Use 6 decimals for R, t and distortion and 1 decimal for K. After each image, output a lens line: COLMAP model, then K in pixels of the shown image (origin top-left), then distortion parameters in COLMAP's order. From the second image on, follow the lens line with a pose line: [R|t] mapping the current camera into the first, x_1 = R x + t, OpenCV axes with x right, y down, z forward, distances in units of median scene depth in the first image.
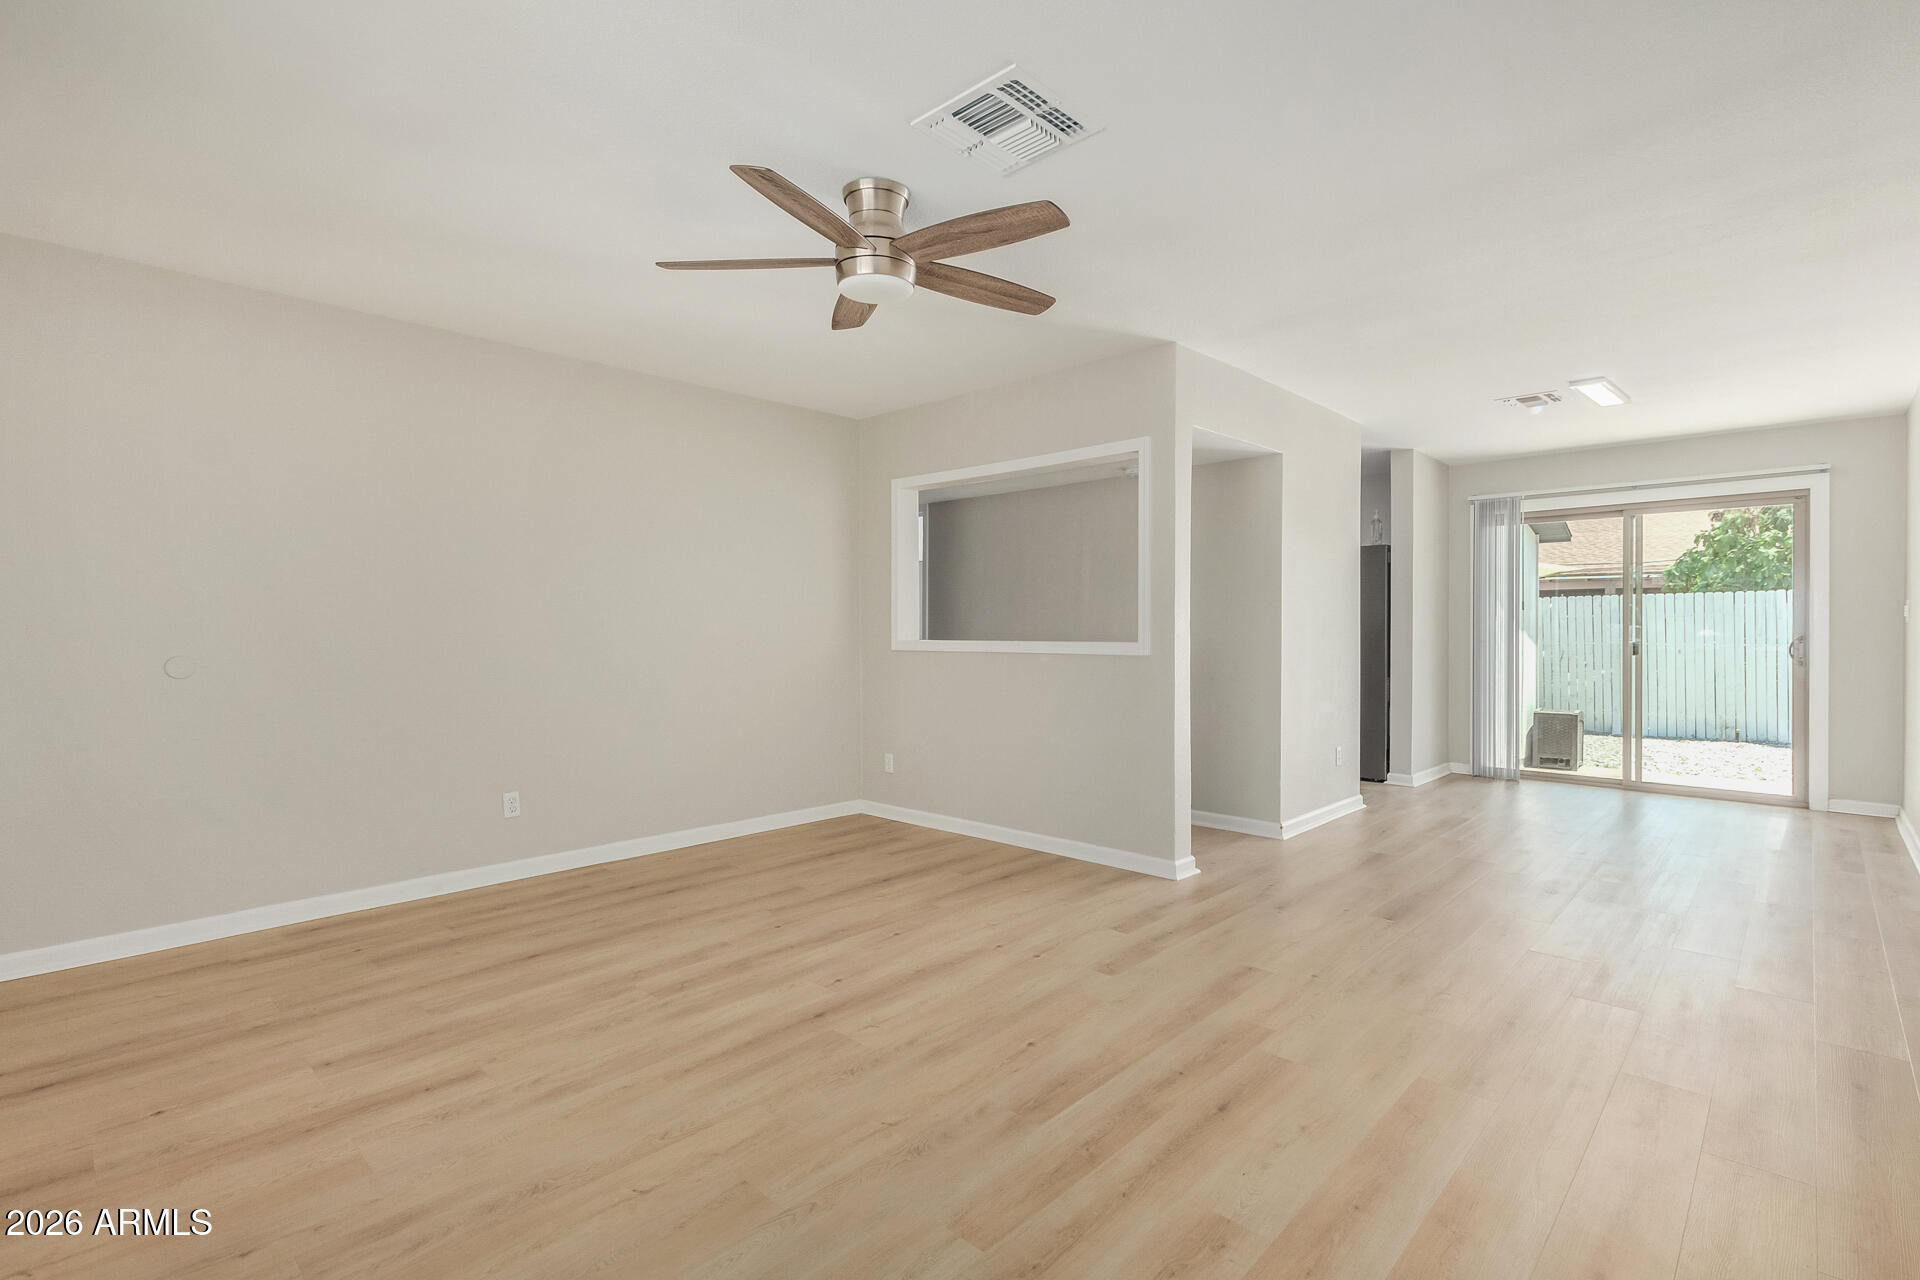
lens RADIAL K [[879.7, 0, 968.4], [0, 879.7, 637.7], [0, 0, 1]] dist [0.002745, -0.000956]
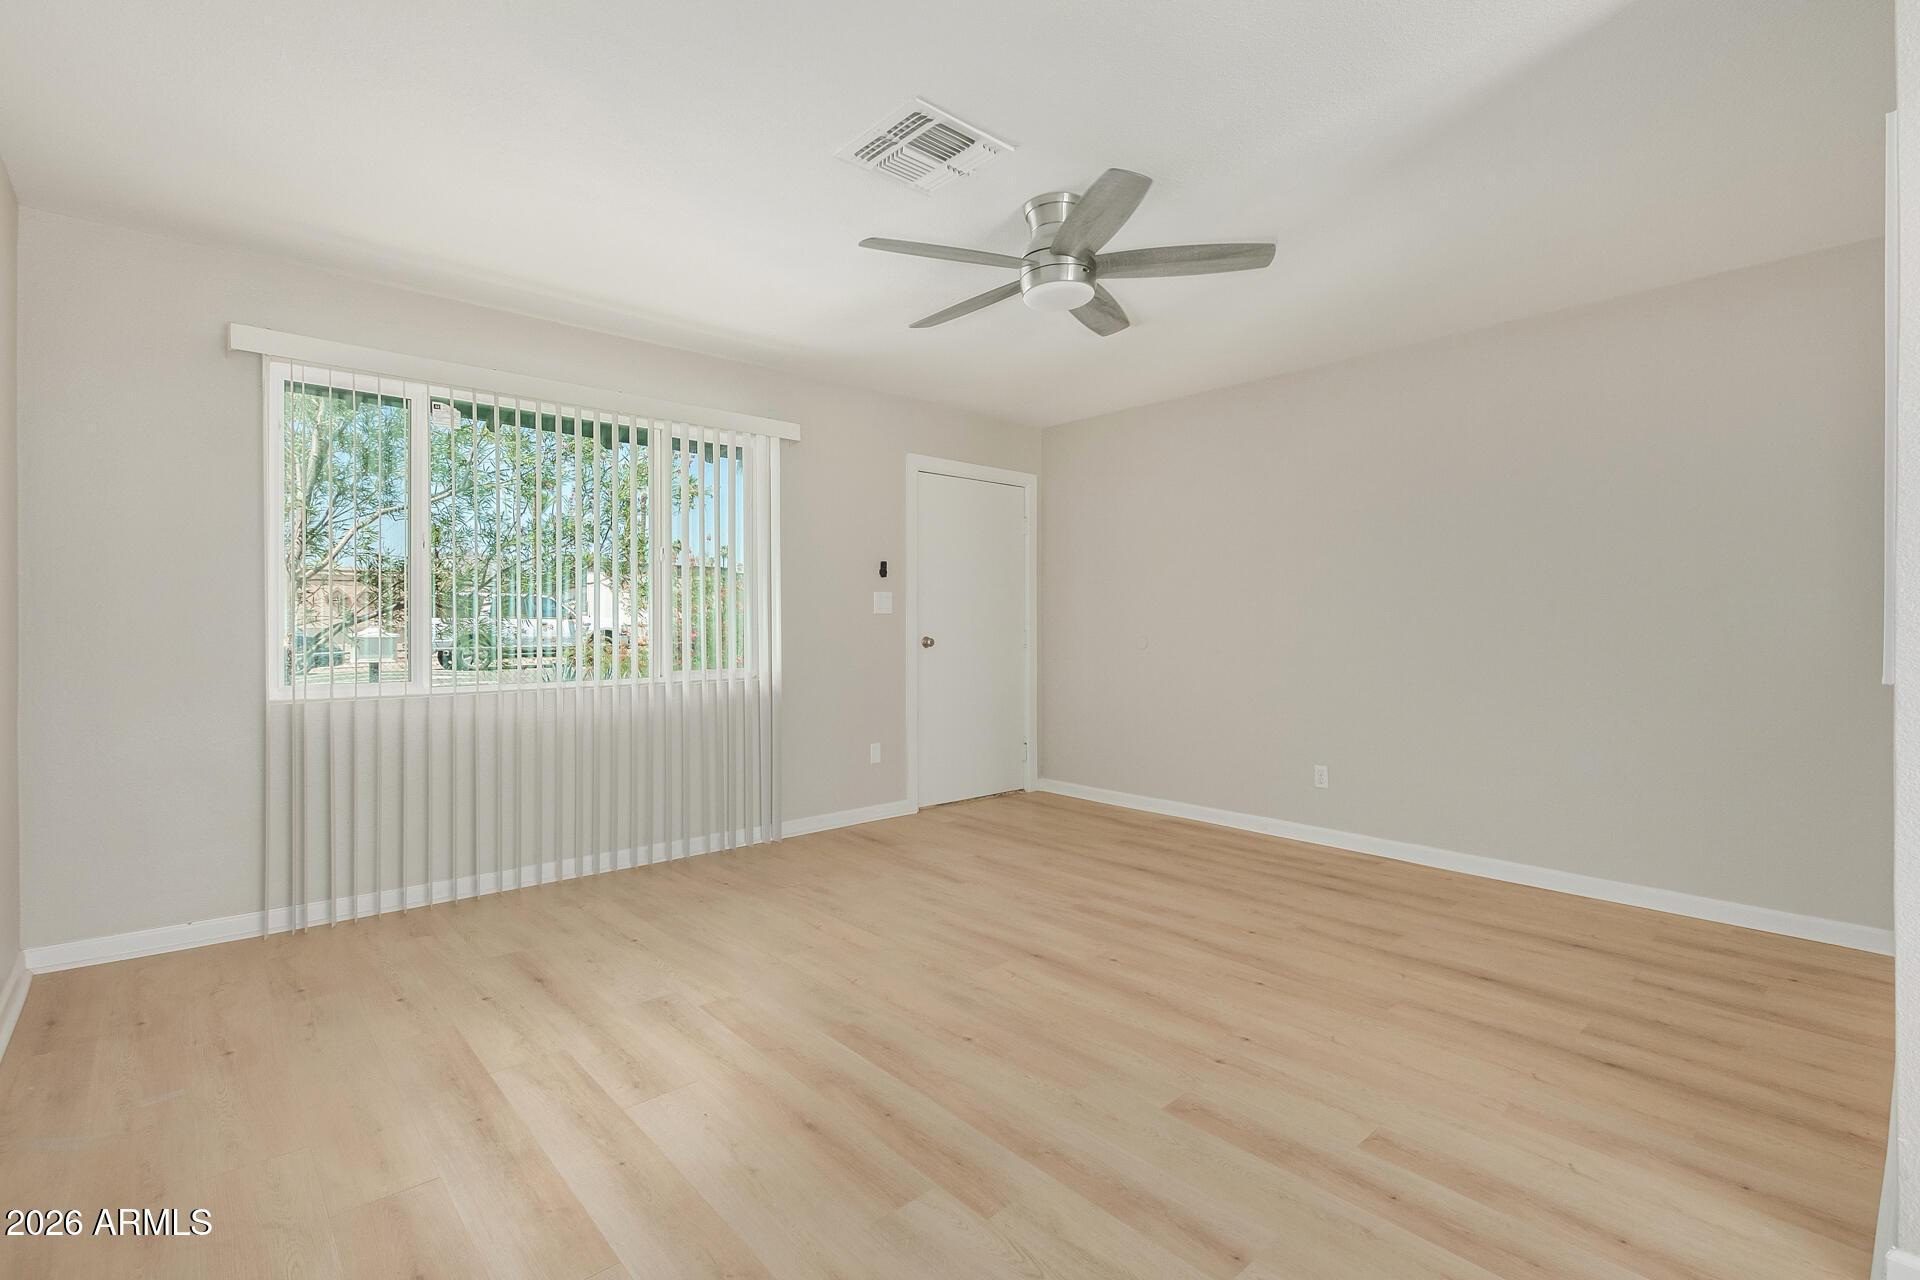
lens RADIAL K [[879.7, 0, 971.0], [0, 879.7, 628.7], [0, 0, 1]] dist [0.002745, -0.000956]
pose [[-0.079041, 0.007413, -0.996844, 0.891228], [-0.008505, 0.999931, 0.008110, -0.004715], [0.996835, 0.009119, -0.078972, 0.914405]]
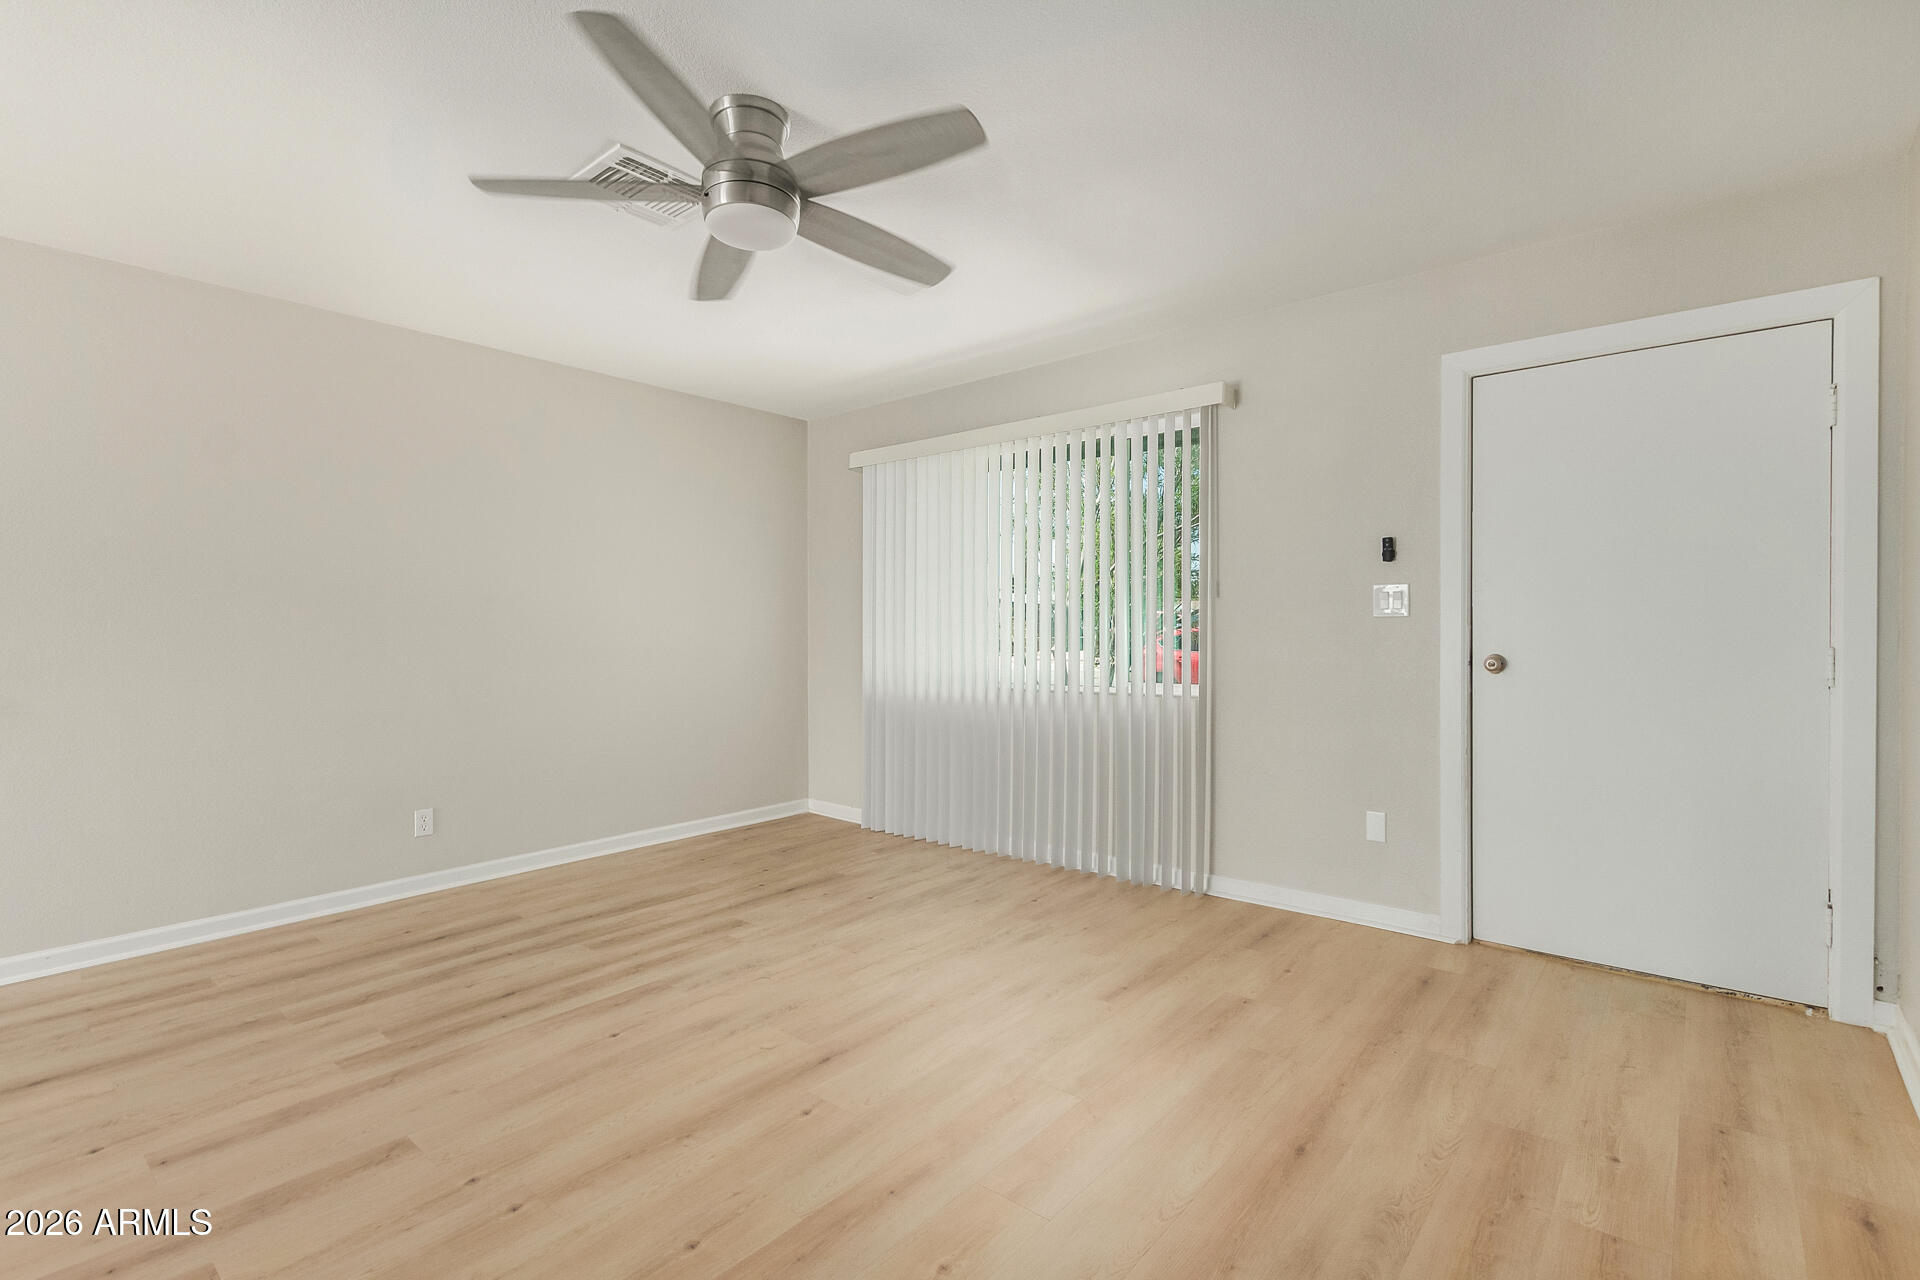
lens RADIAL K [[879.7, 0, 964.2], [0, 879.7, 634.7], [0, 0, 1]] dist [0.002745, -0.000956]
pose [[-0.998626, 0.007312, -0.051882, -0.244359], [0.006543, 0.999867, 0.014965, -0.016726], [0.051985, 0.014605, -0.998541, 1.735699]]
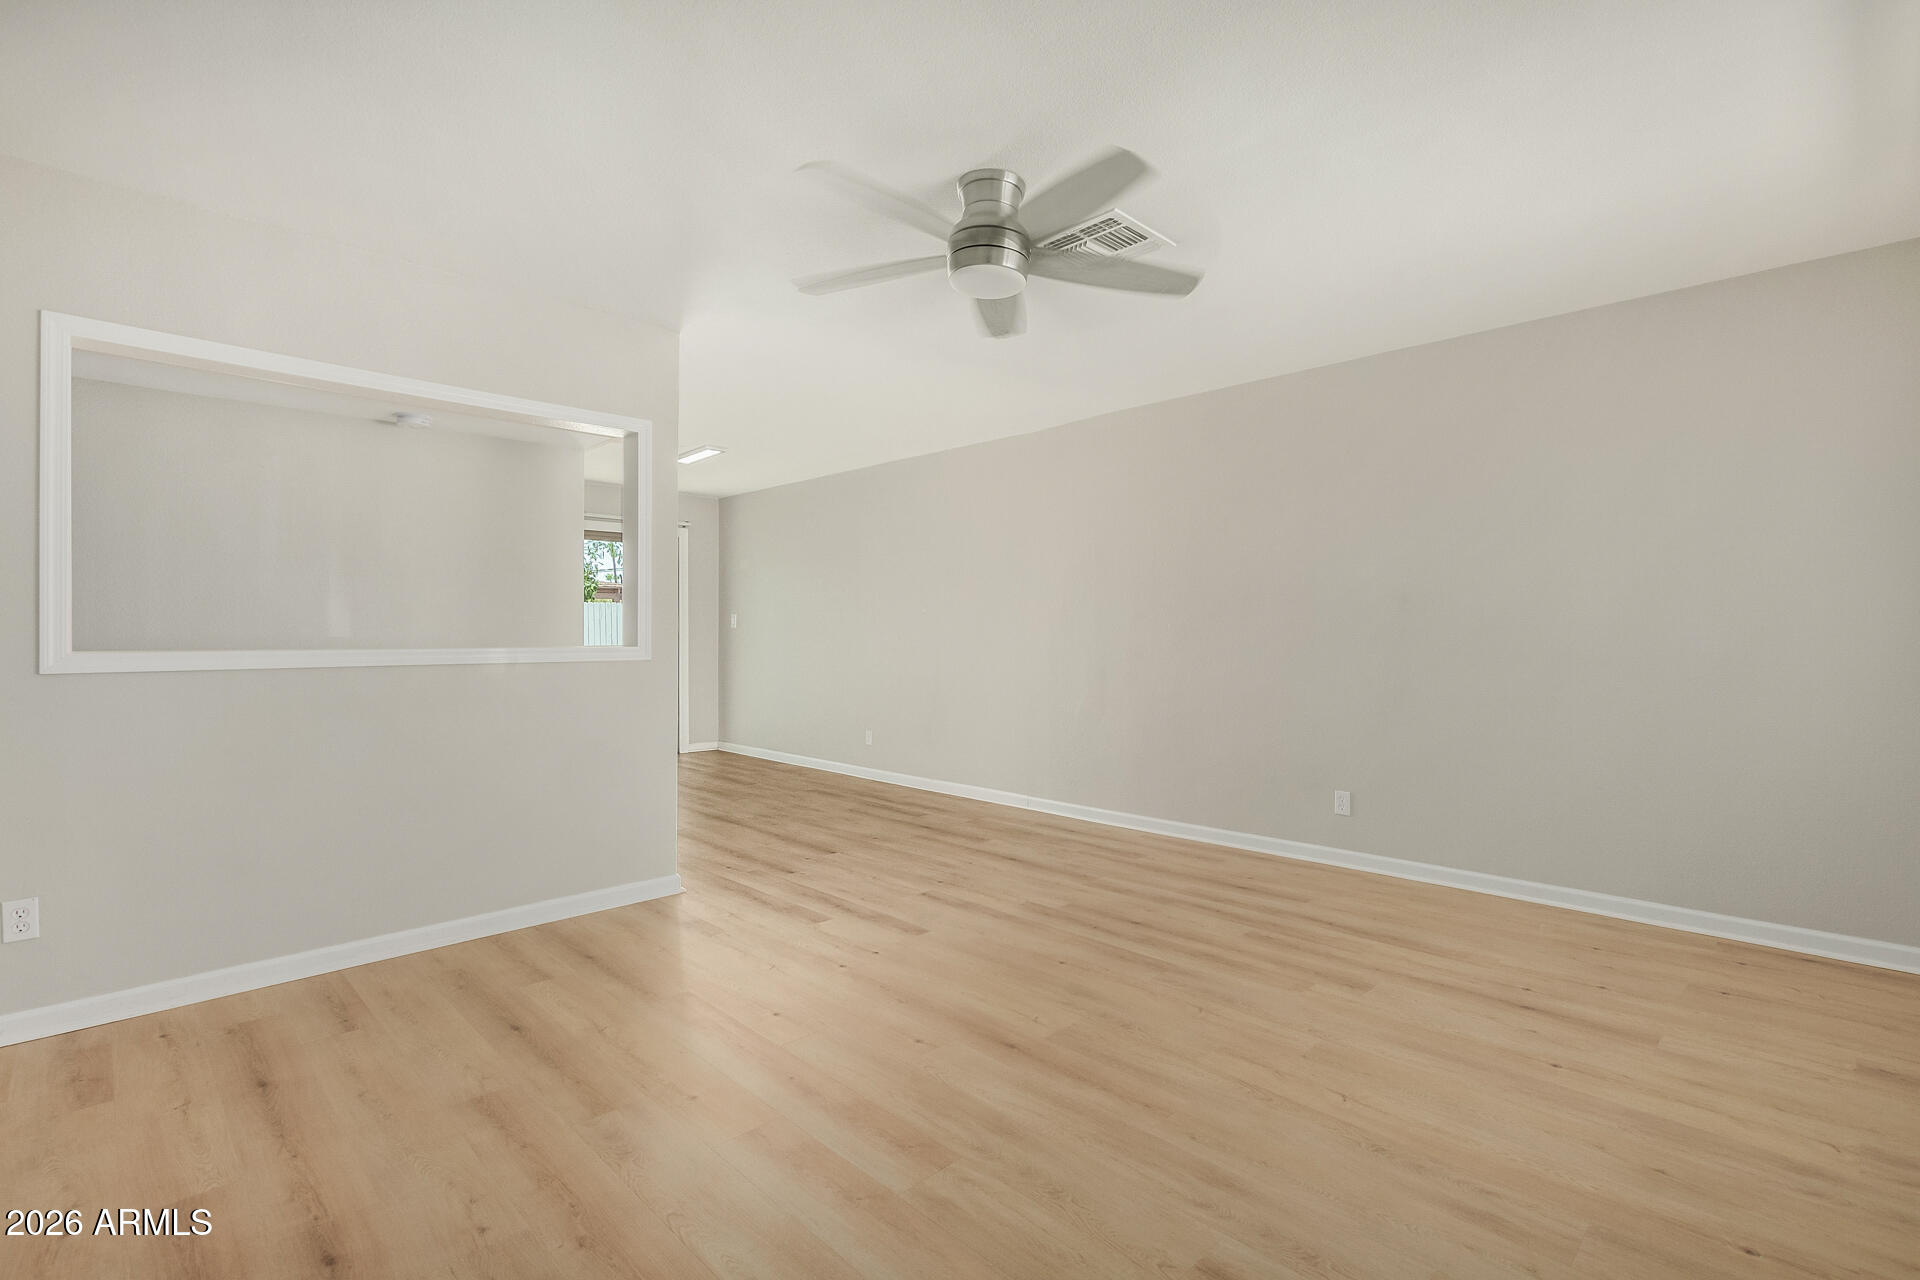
lens RADIAL K [[879.7, 0, 966.4], [0, 879.7, 633.3], [0, 0, 1]] dist [0.002745, -0.000956]
pose [[0.038823, -0.001259, 0.999245, -1.004170], [0.008356, 0.999965, 0.000935, -0.007113], [-0.999211, 0.008313, 0.038833, 0.920717]]
